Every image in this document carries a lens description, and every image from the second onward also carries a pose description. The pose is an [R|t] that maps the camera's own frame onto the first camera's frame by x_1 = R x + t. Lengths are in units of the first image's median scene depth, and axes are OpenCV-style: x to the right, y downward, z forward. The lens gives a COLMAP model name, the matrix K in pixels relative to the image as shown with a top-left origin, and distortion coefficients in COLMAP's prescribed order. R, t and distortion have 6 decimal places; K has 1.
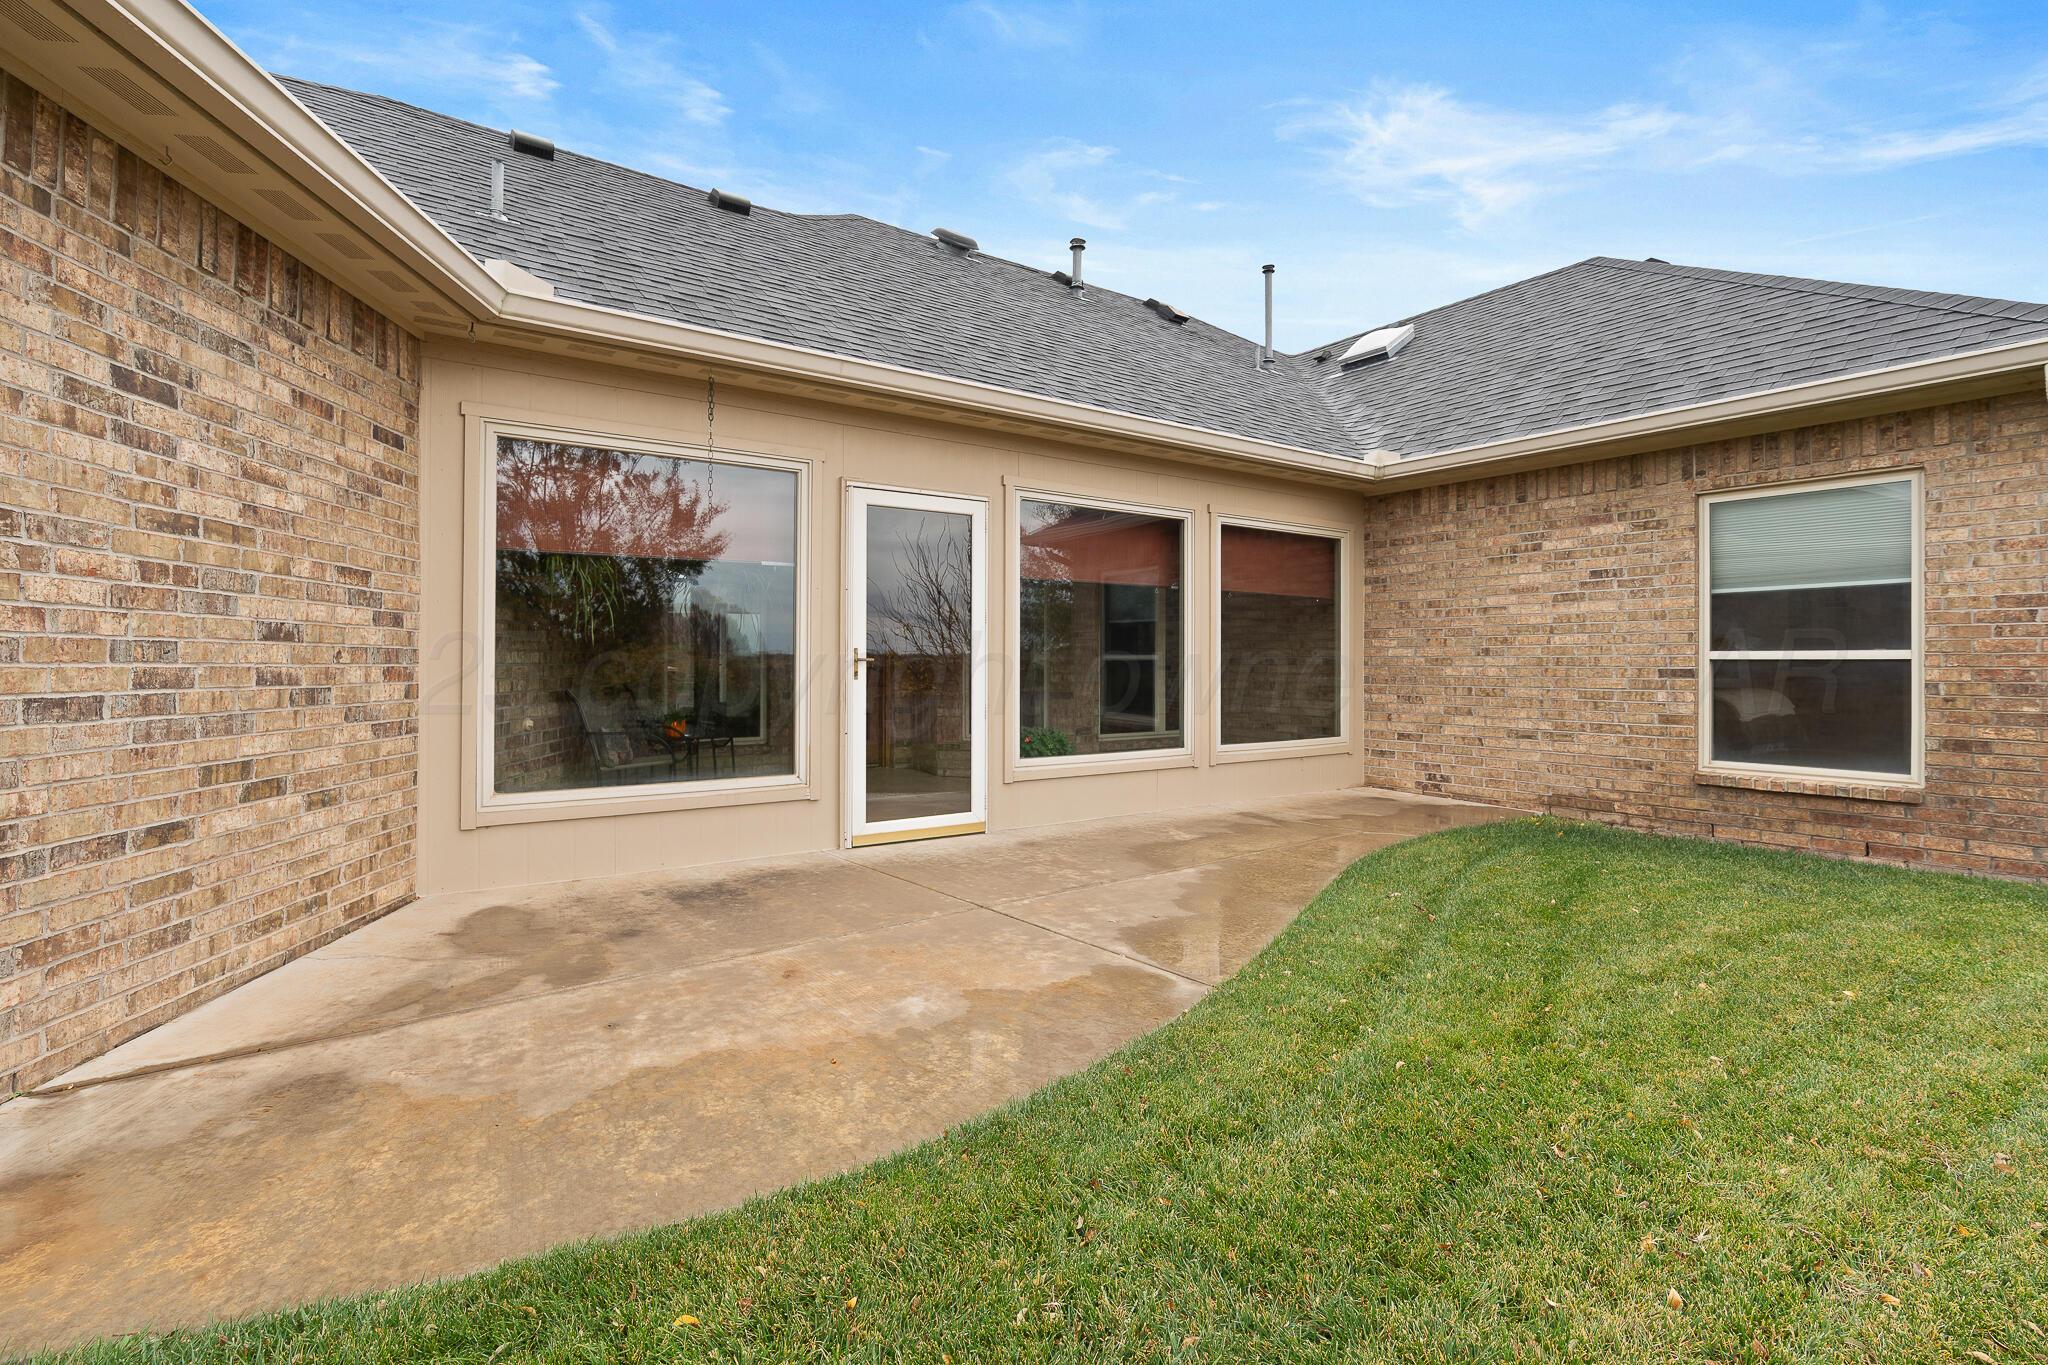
lens RADIAL K [[933.9, 0, 1019.4], [0, 933.9, 659.5], [0, 0, 1]] dist [-0.011288, 0.000581]
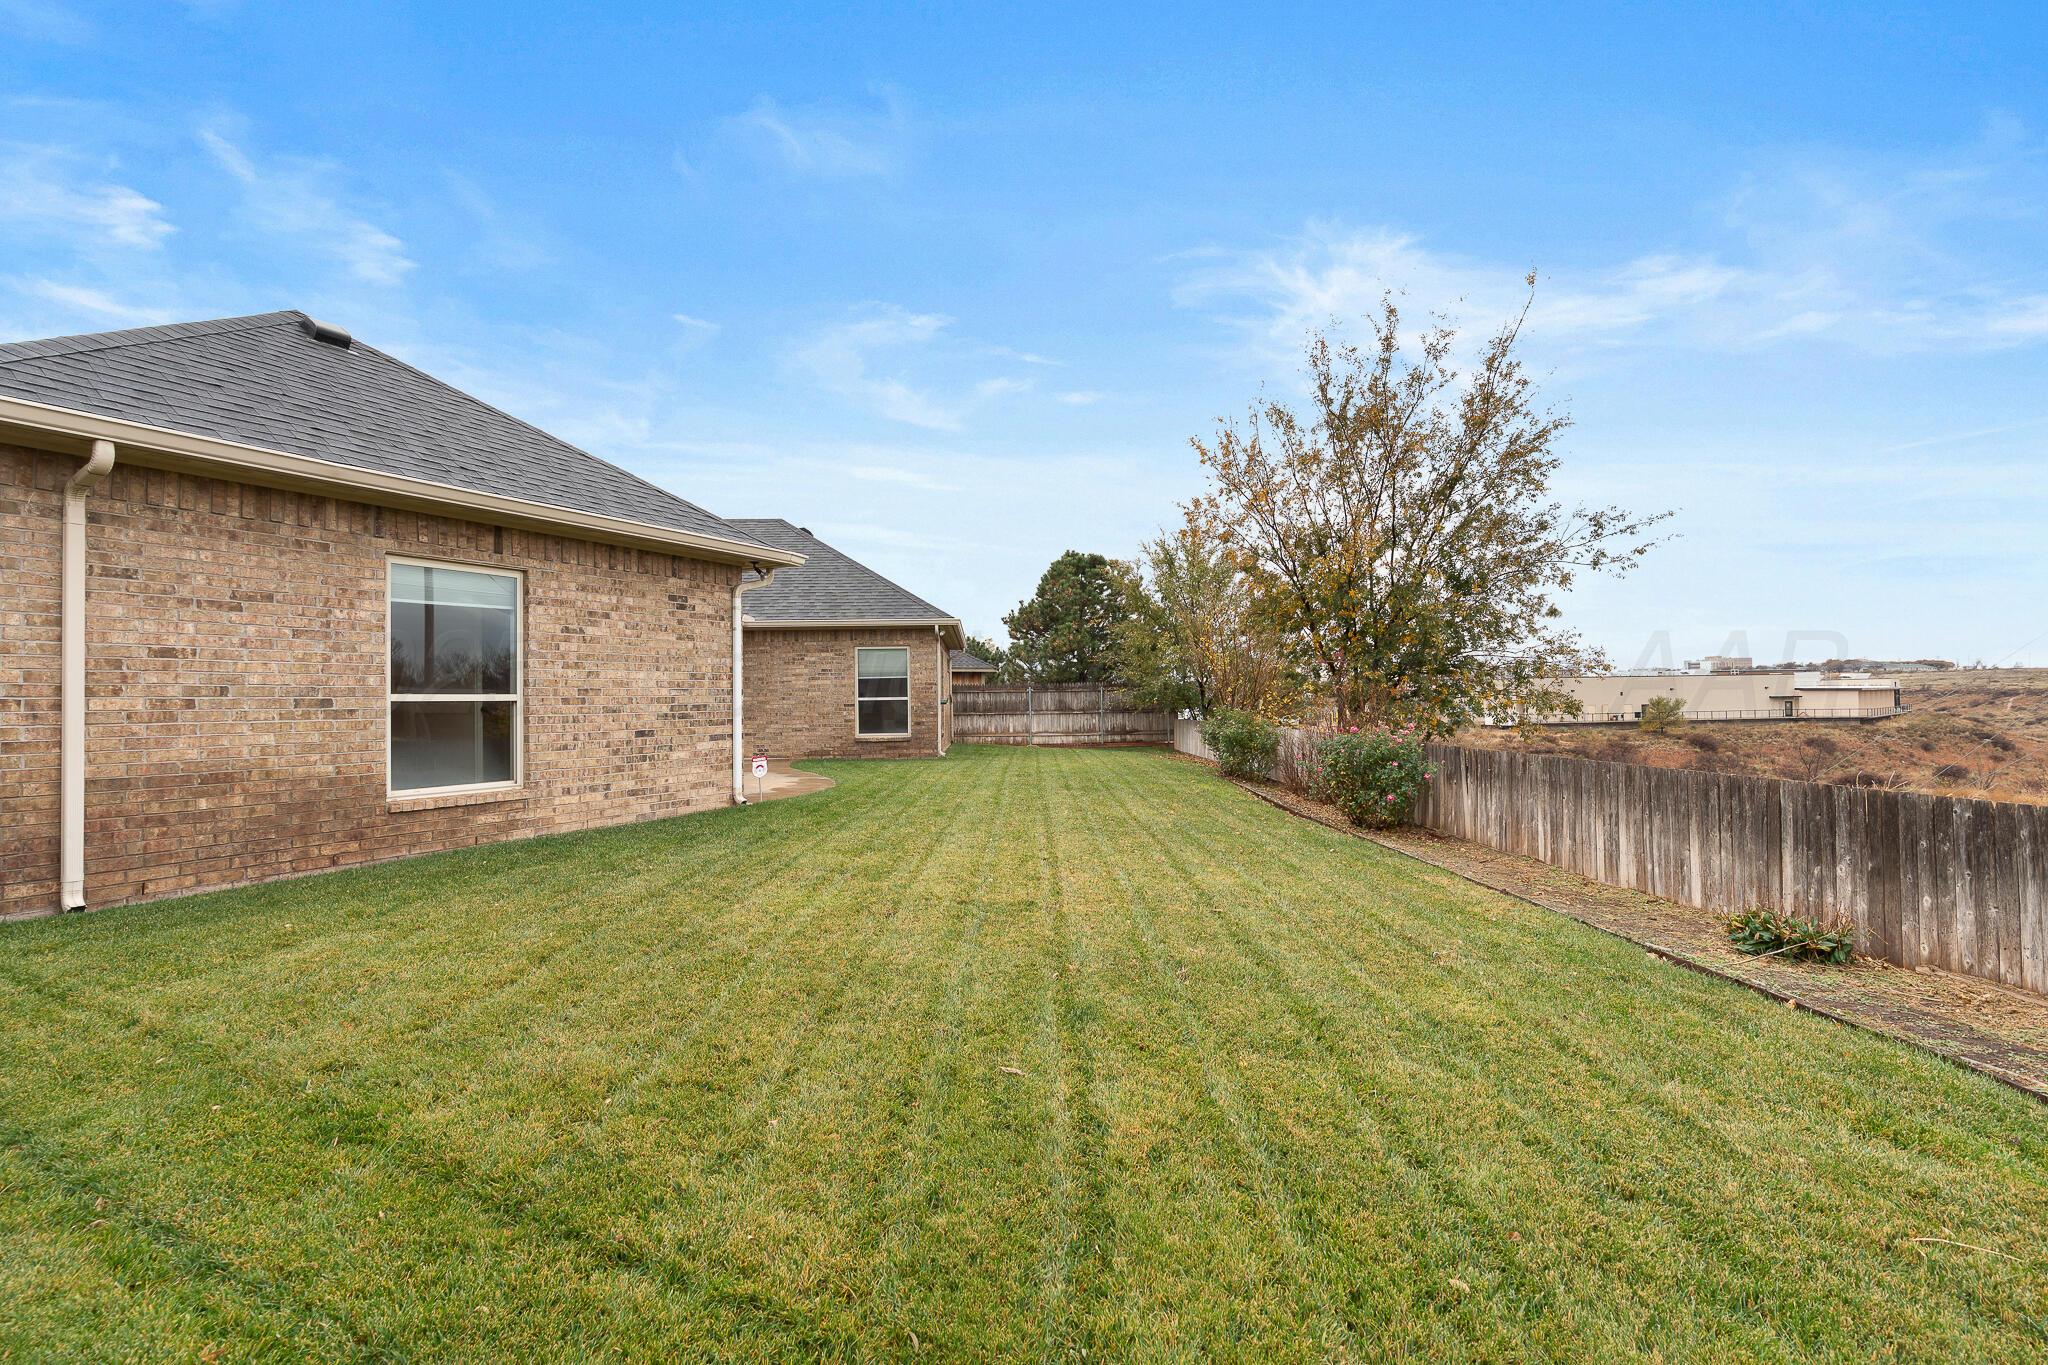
lens RADIAL K [[919.5, 0, 1022.7], [0, 919.5, 688.4], [0, 0, 1]] dist [-0.011802, 0.005499]
pose [[0.533114, 0.000400, 0.846043, -1.413421], [0.014167, 0.999855, -0.009400, -0.003560], [-0.845925, 0.016998, 0.533032, -0.990777]]
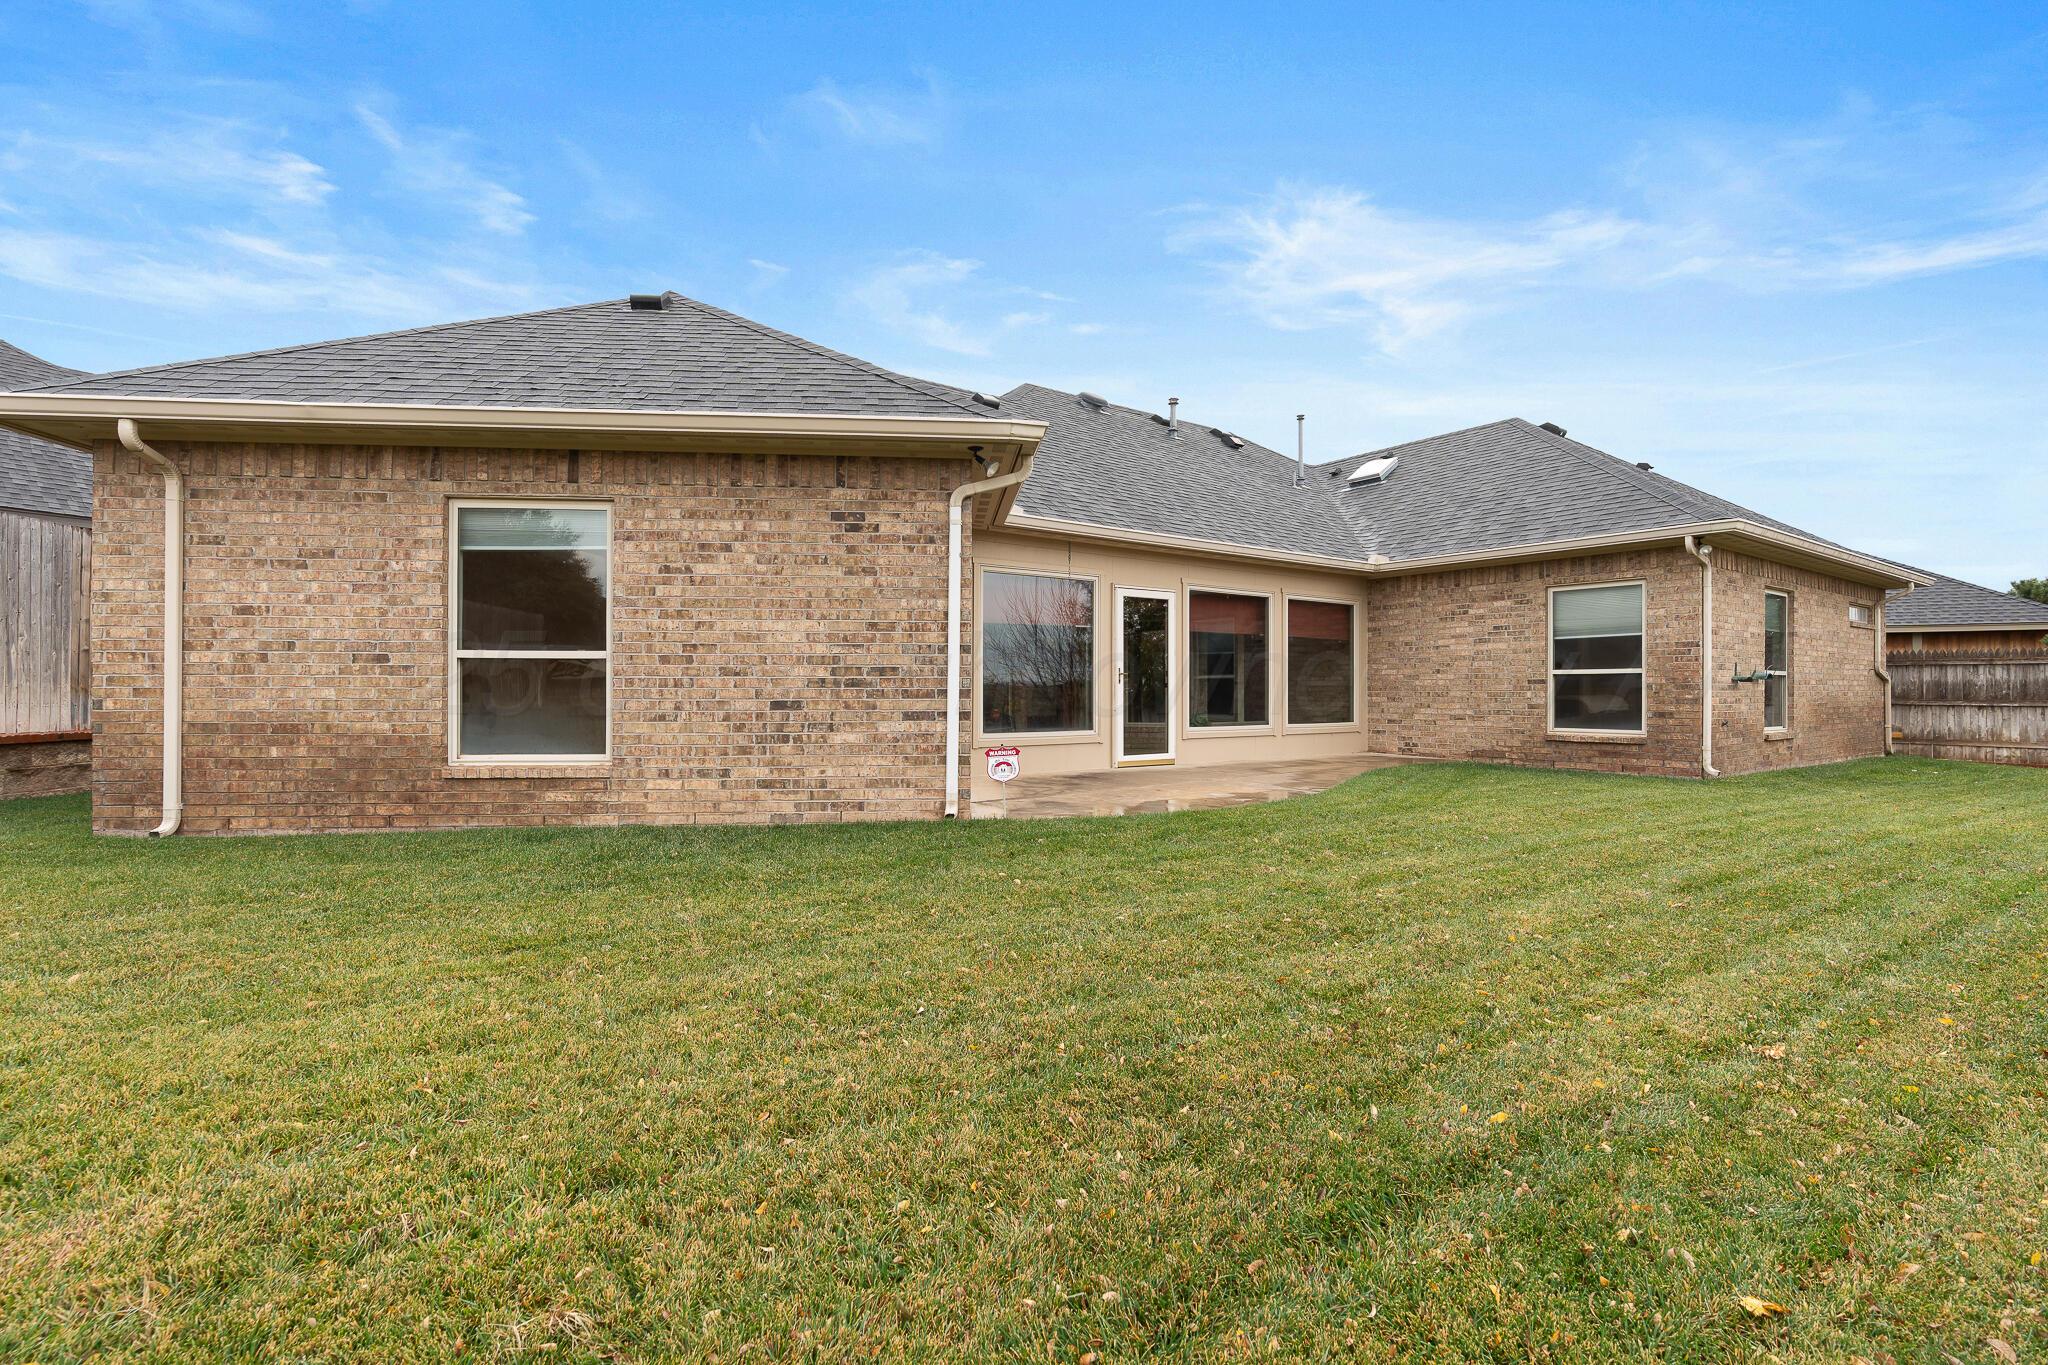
lens RADIAL K [[919.5, 0, 1022.7], [0, 919.5, 688.4], [0, 0, 1]] dist [-0.011802, 0.005499]
pose [[0.999951, -0.001596, 0.009813, -0.328332], [0.001587, 0.999998, 0.000932, 0.023577], [-0.009814, -0.000916, 0.999951, -0.794724]]
